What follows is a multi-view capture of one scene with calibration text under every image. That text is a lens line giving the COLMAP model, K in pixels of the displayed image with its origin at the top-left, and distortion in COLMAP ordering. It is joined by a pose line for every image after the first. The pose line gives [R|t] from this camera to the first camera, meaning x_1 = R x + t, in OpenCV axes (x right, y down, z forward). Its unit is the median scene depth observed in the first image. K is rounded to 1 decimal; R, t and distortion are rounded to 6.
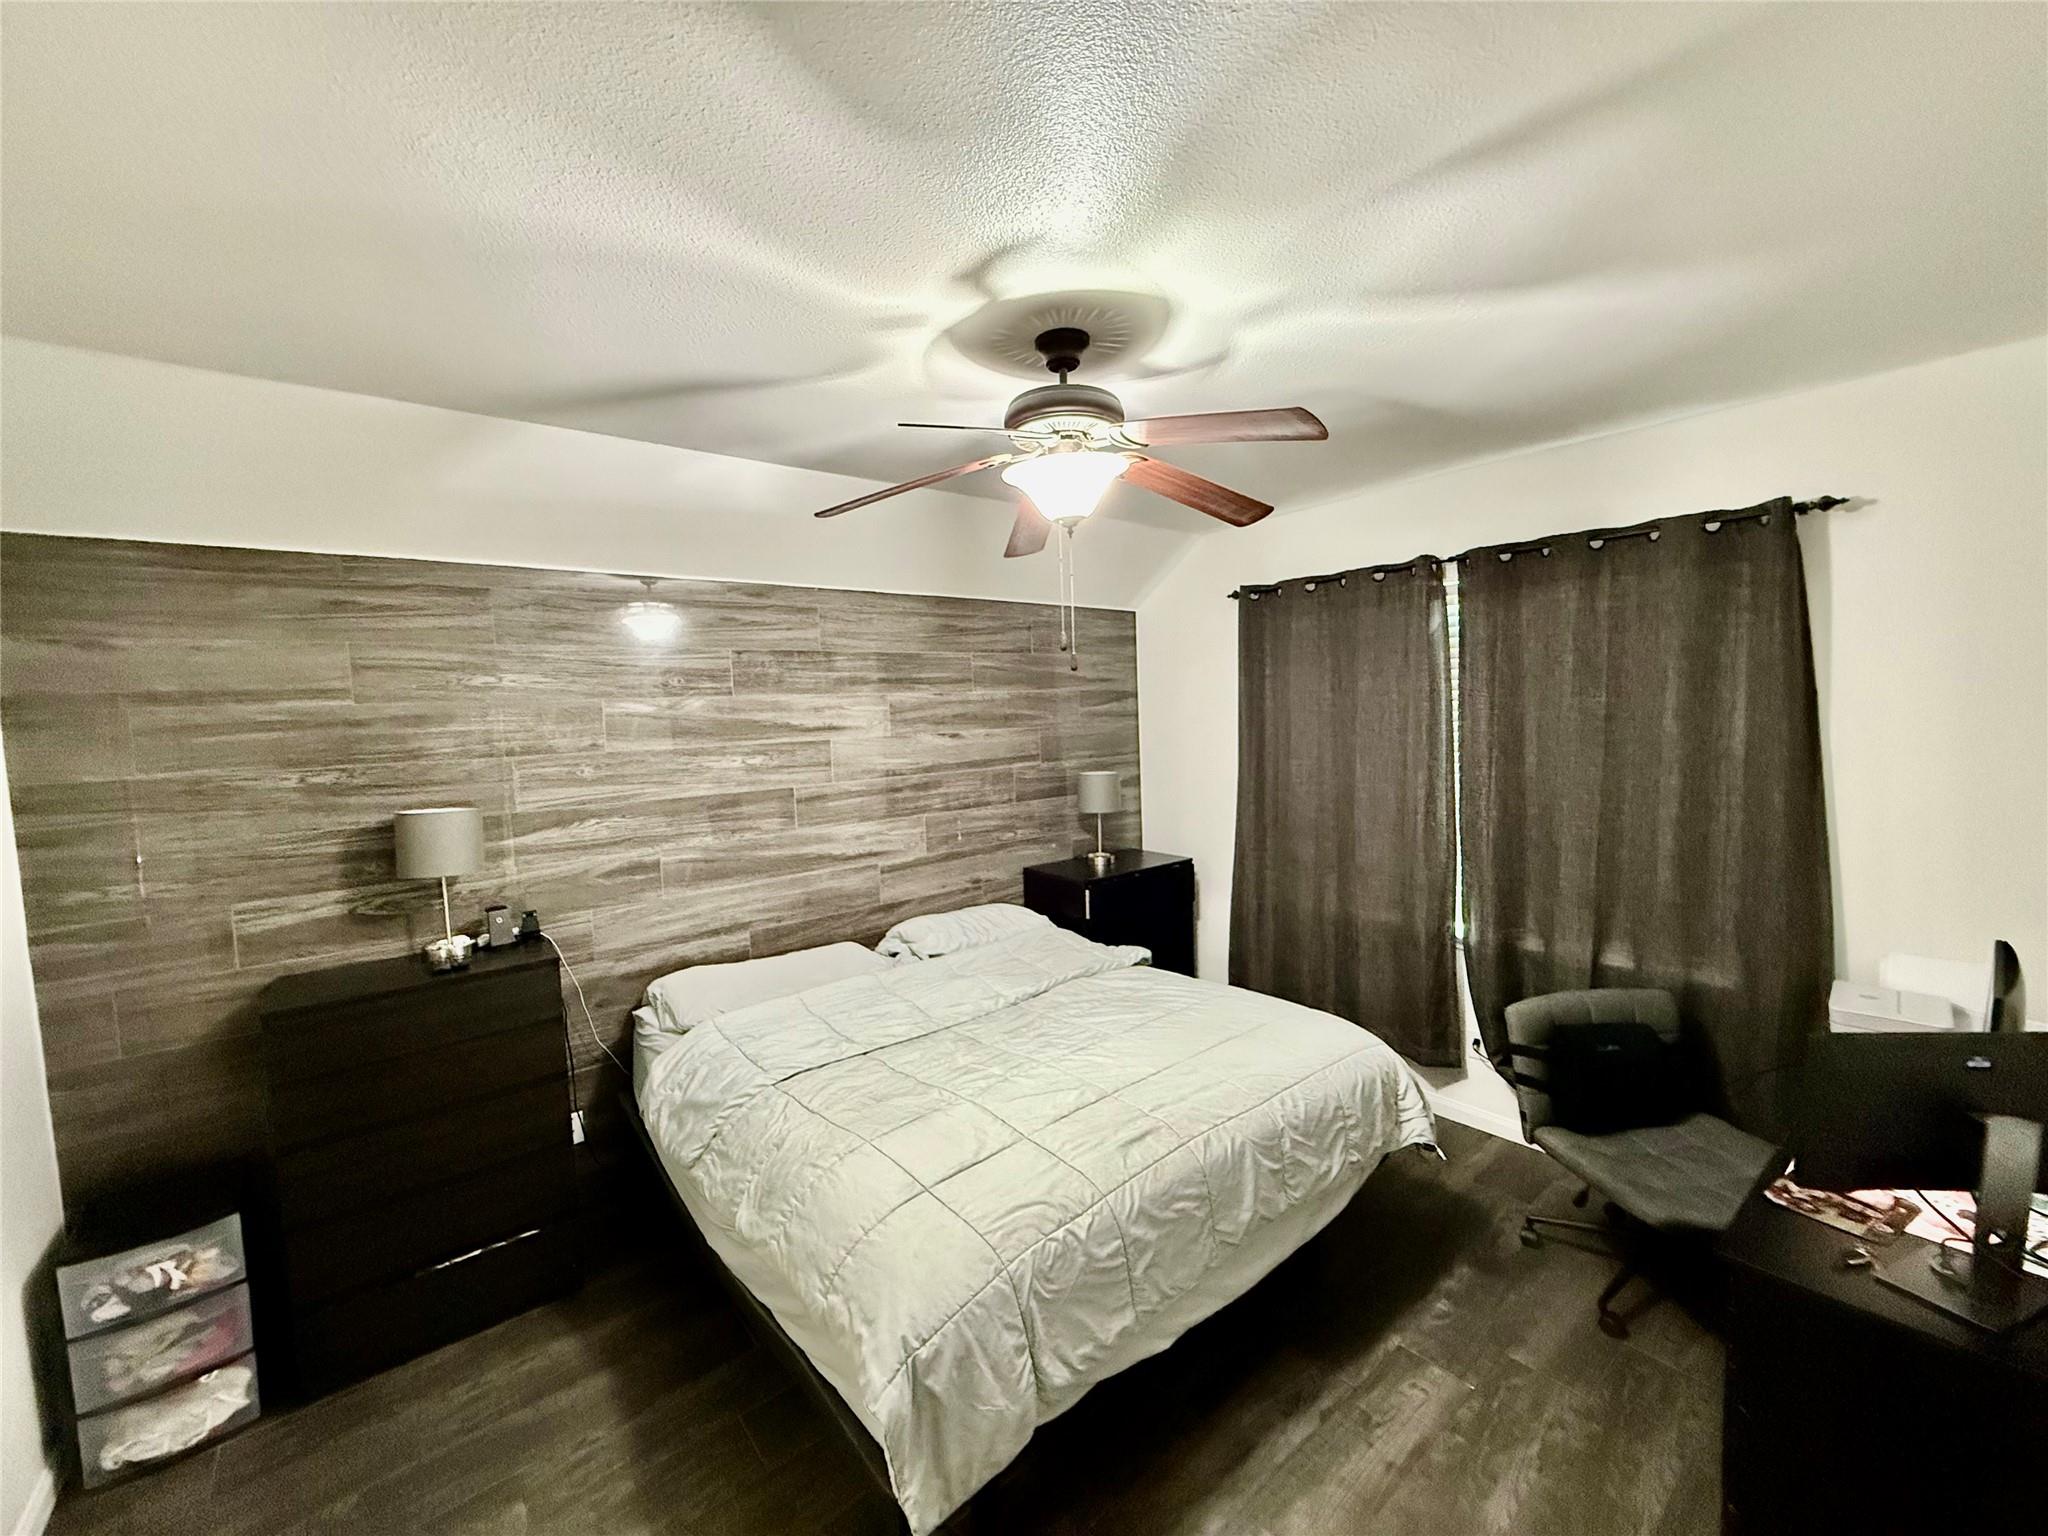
lens RADIAL K [[816.3, 0, 1016.4], [0, 816.3, 763.1], [0, 0, 1]] dist [0.001630, 0.000727]
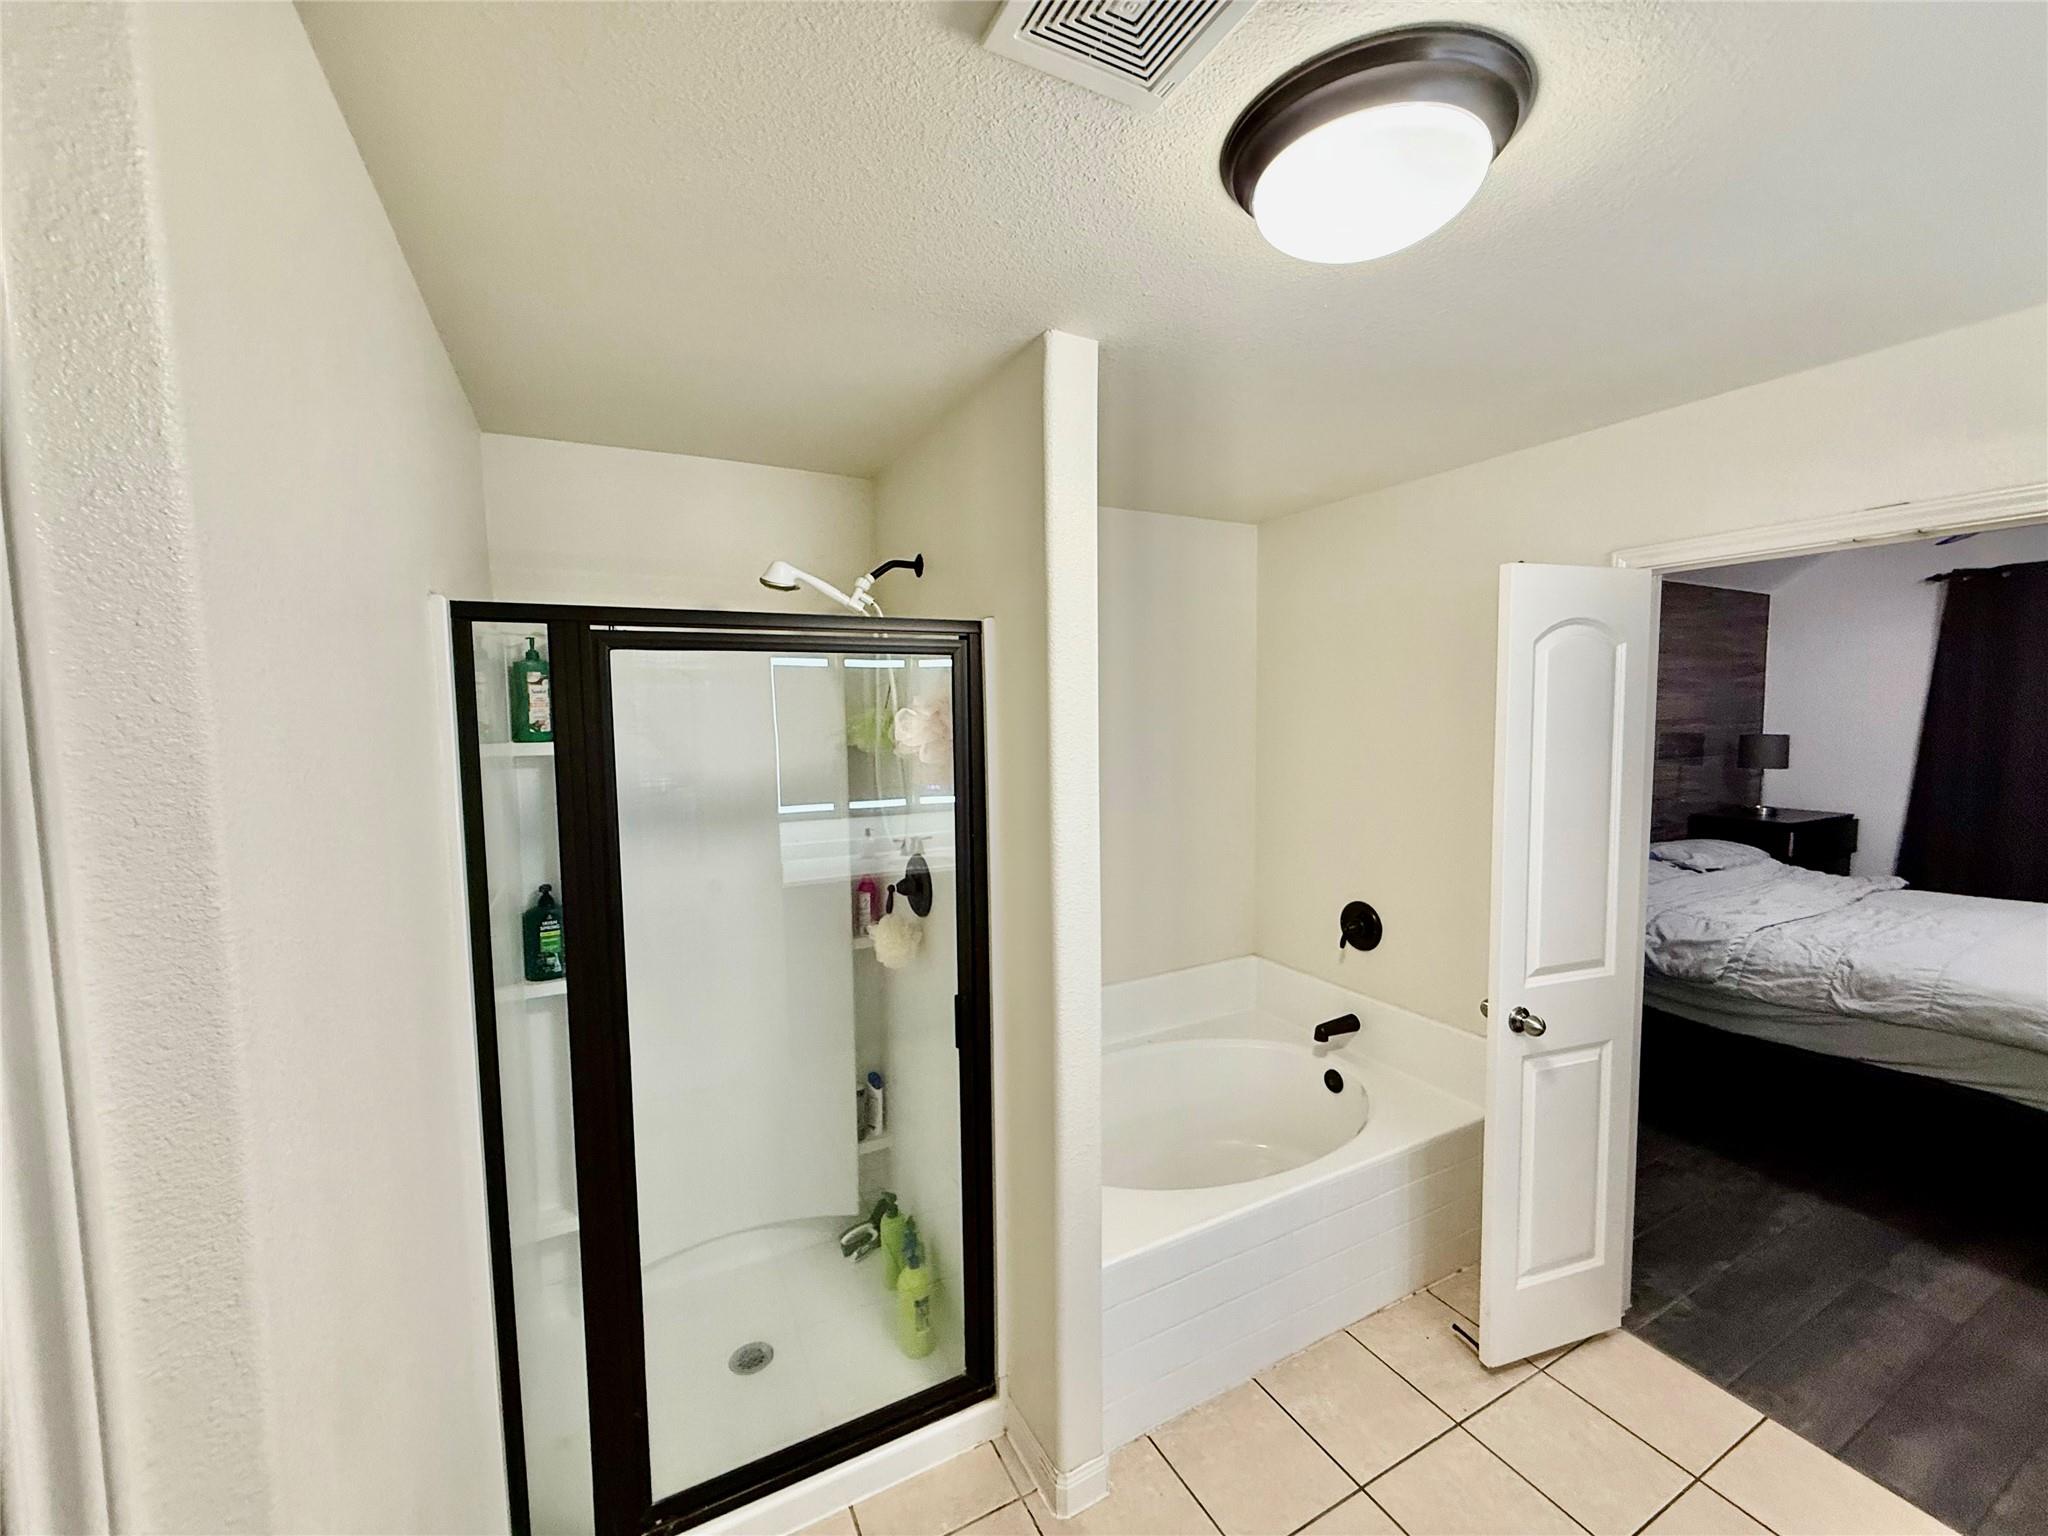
lens RADIAL K [[816.3, 0, 1016.4], [0, 816.3, 763.1], [0, 0, 1]] dist [0.001630, 0.000727]
pose [[0.981221, 0.036305, -0.189437, -0.734597], [-0.035026, 0.999335, 0.010098, 0.079924], [0.189678, -0.003274, 0.981841, -0.341992]]
